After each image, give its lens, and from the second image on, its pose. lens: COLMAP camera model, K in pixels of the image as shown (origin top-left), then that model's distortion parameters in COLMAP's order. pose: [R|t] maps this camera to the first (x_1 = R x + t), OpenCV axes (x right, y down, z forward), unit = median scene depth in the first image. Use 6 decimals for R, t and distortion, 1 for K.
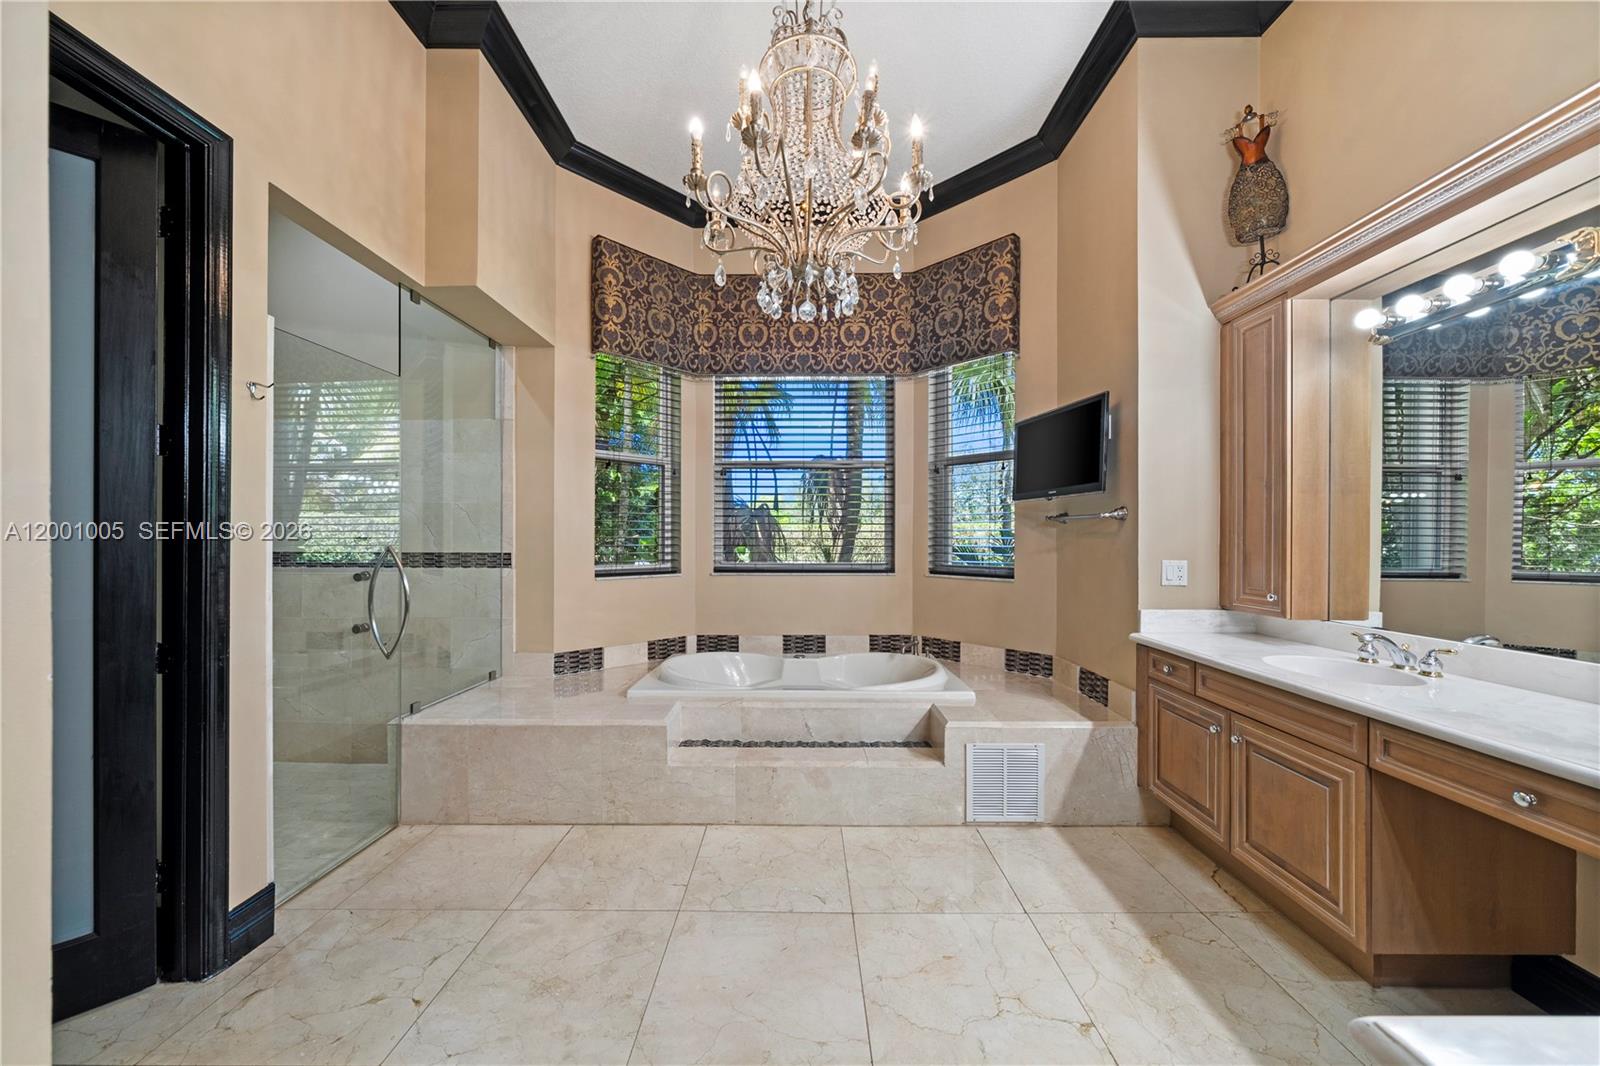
lens RADIAL K [[602.6, 0, 808.1], [0, 602.6, 535.7], [0, 0, 1]] dist [0.002527, -0.000012]
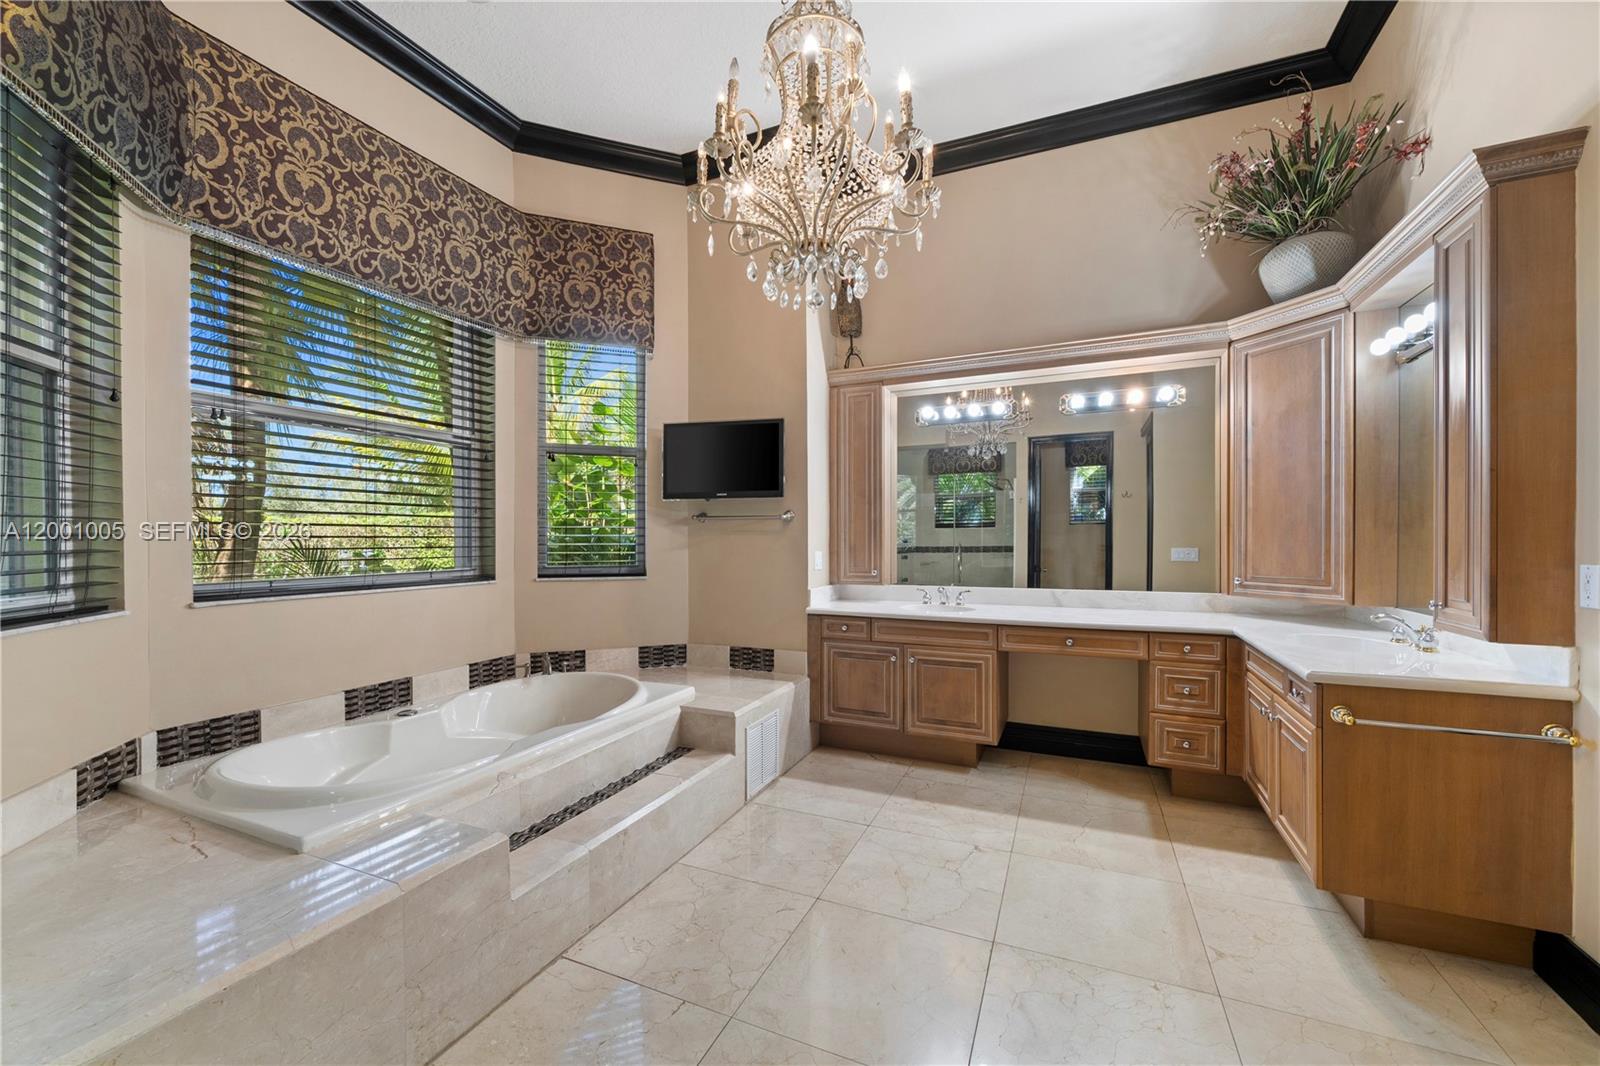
lens RADIAL K [[602.6, 0, 848.6], [0, 602.6, 537.9], [0, 0, 1]] dist [0.002527, -0.000012]
pose [[0.377494, -0.003940, 0.926003, -0.608775], [-0.000120, 0.999991, 0.004304, 0.004178], [-0.926012, -0.001736, 0.377490, 0.400186]]
